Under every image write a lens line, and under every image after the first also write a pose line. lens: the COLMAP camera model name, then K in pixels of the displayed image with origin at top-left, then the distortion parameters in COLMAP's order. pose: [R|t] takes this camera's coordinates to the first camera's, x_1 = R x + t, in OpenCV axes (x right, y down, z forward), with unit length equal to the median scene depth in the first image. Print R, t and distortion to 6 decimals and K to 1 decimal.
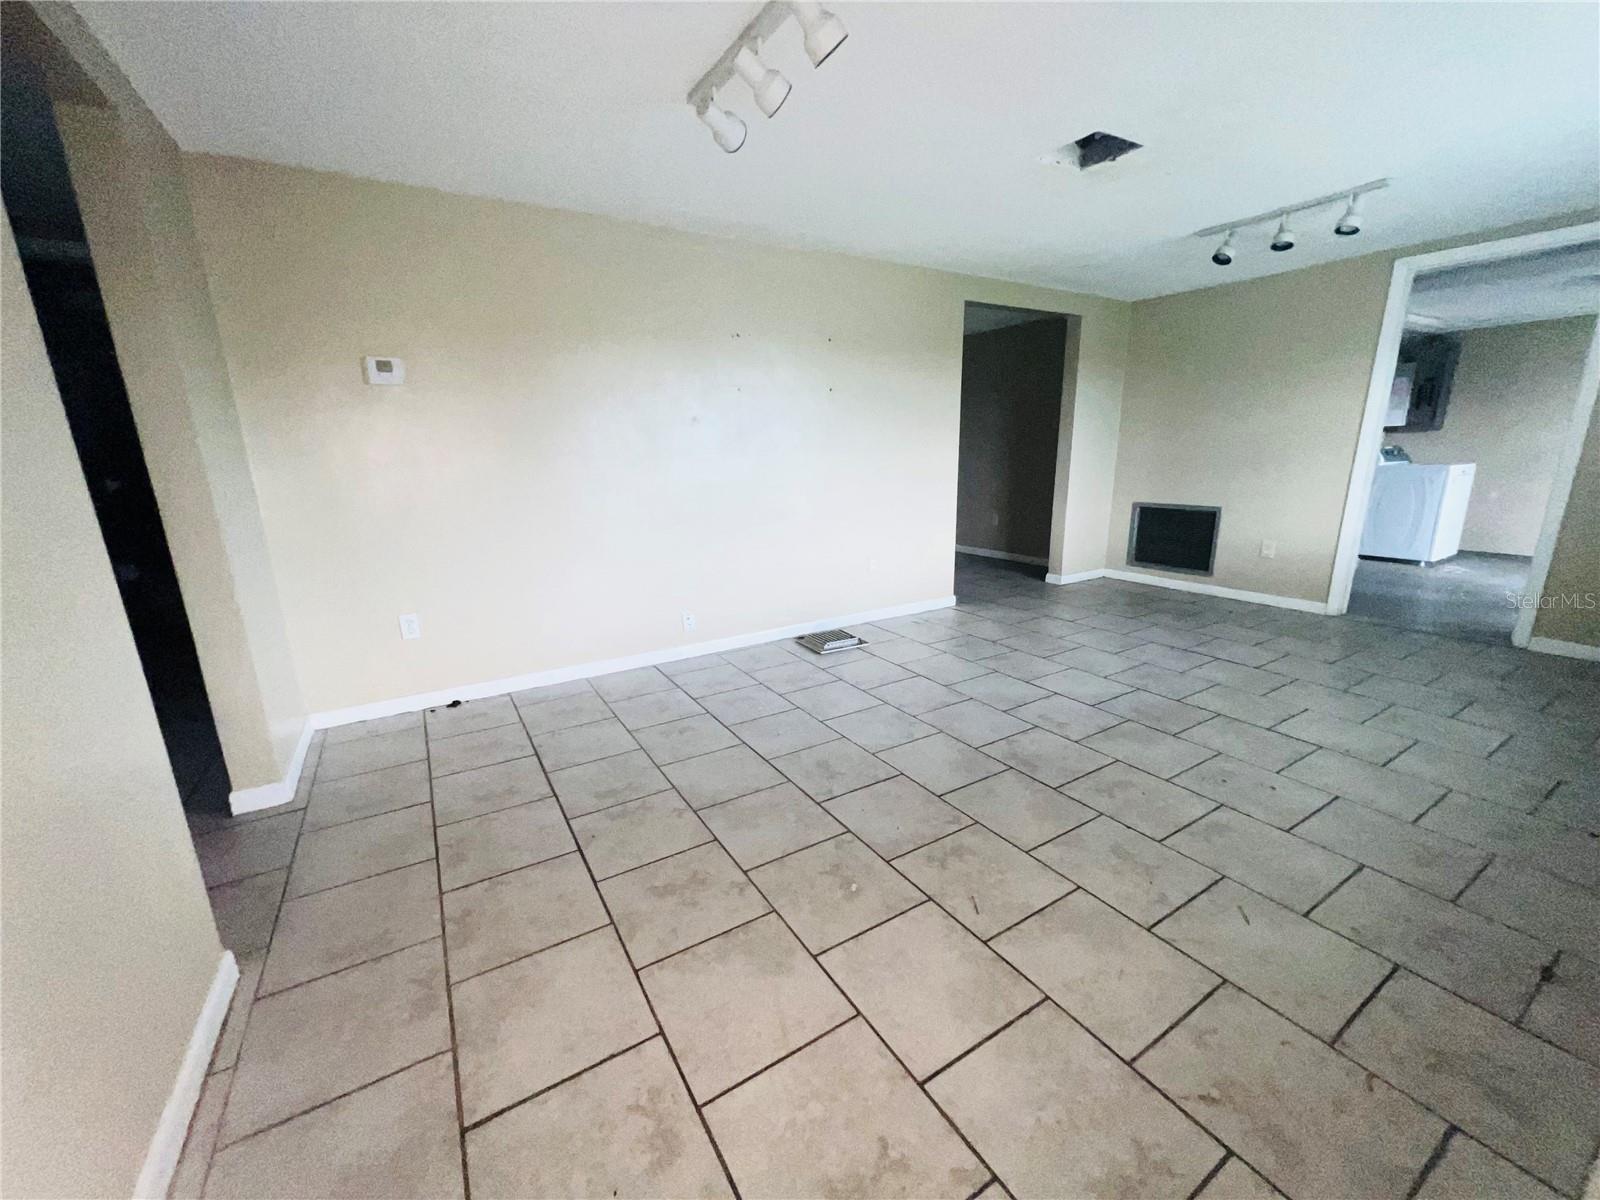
lens RADIAL K [[638.0, 0, 796.1], [0, 638.0, 604.0], [0, 0, 1]] dist [-0.004121, 0.000413]
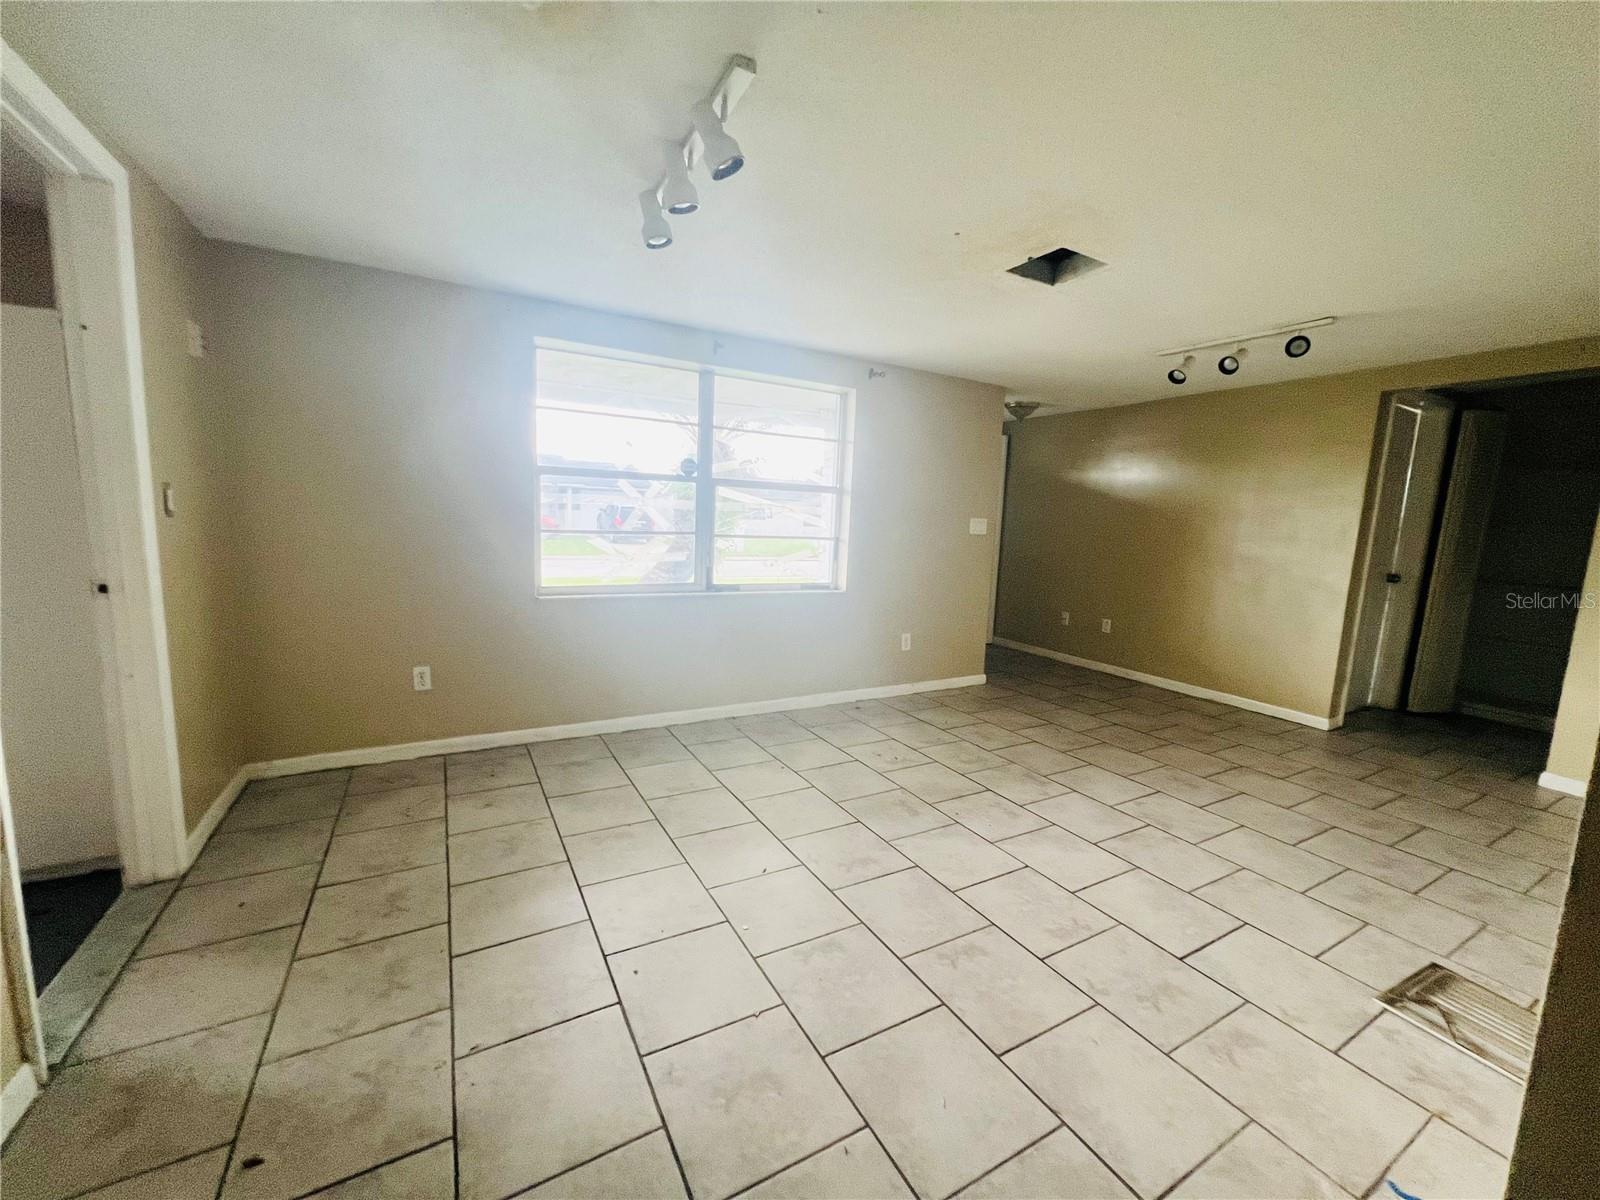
lens RADIAL K [[638.0, 0, 798.0], [0, 638.0, 603.0], [0, 0, 1]] dist [-0.004121, 0.000413]
pose [[-0.999233, -0.024000, 0.030939, 0.731218], [-0.010883, 0.929229, 0.369343, -0.505890], [-0.037614, 0.368723, -0.928778, 1.889751]]
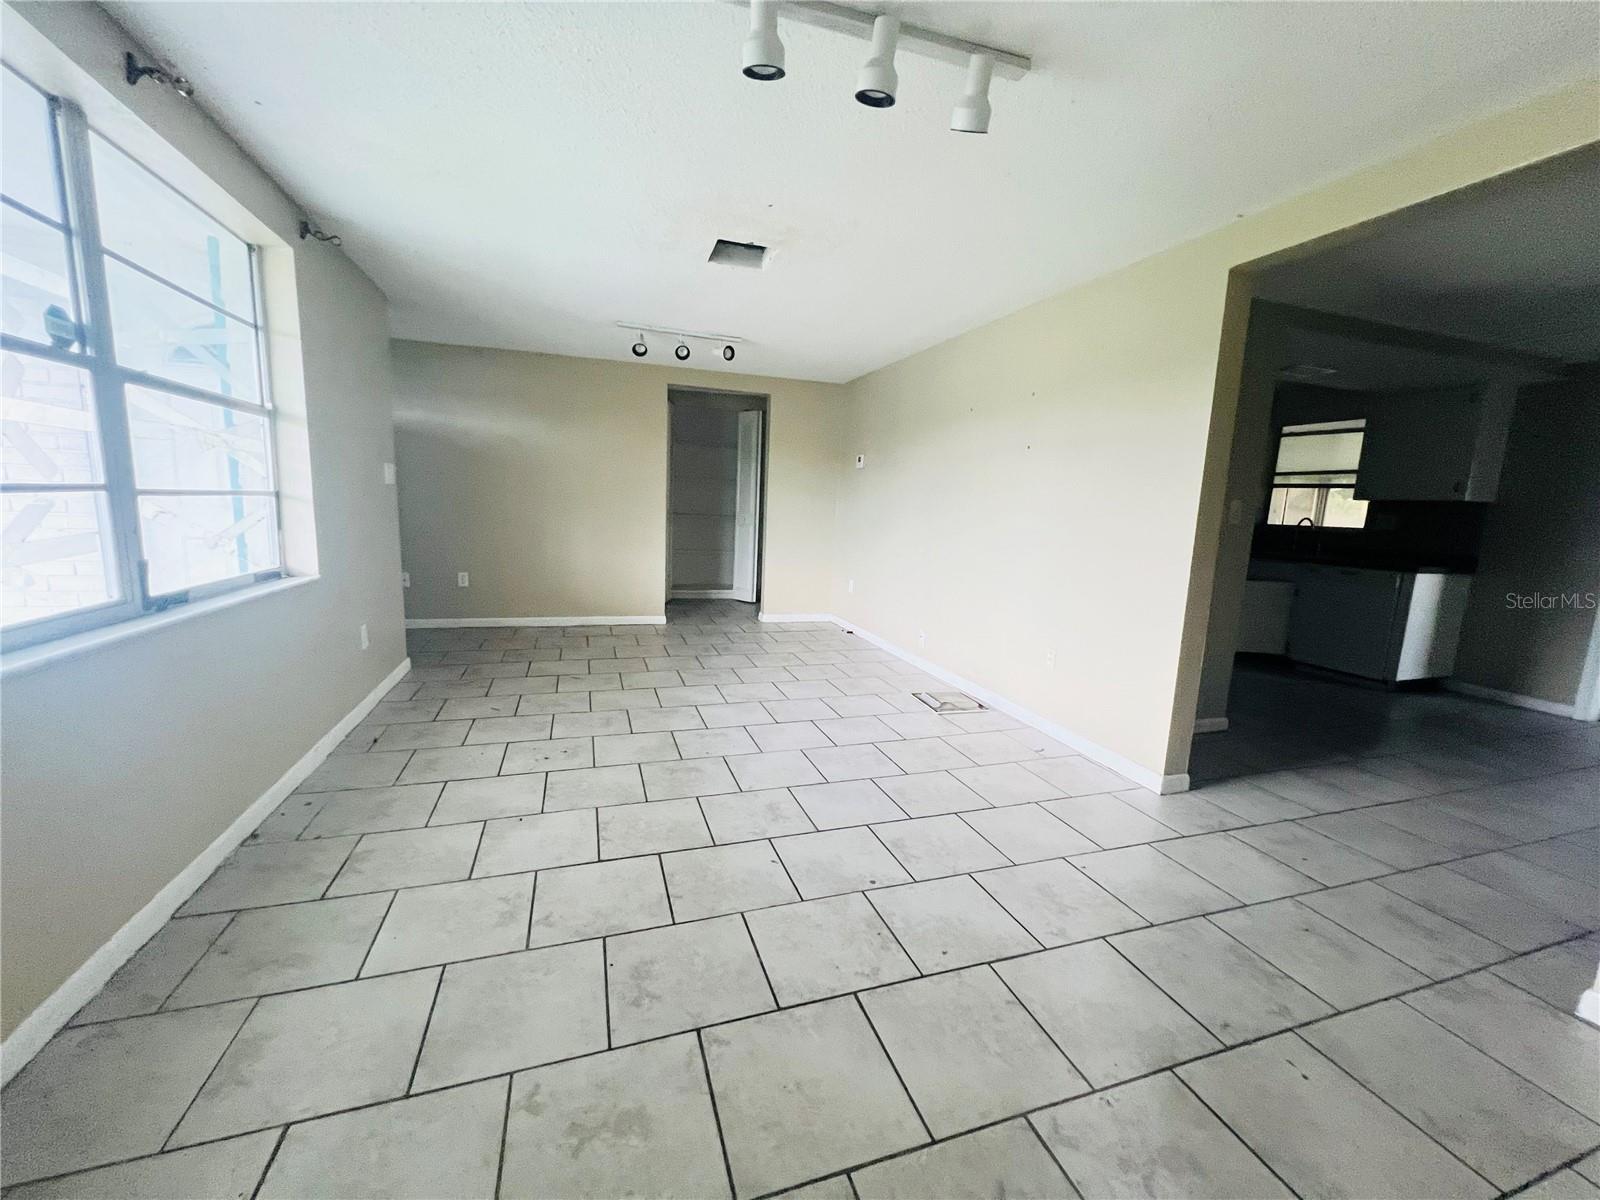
lens RADIAL K [[638.0, 0, 805.8], [0, 638.0, 604.5], [0, 0, 1]] dist [-0.004121, 0.000413]
pose [[-0.212704, 0.164294, -0.963205, 1.471574], [-0.271913, 0.936872, 0.219849, -0.341555], [0.938520, 0.308671, -0.154603, 1.306028]]
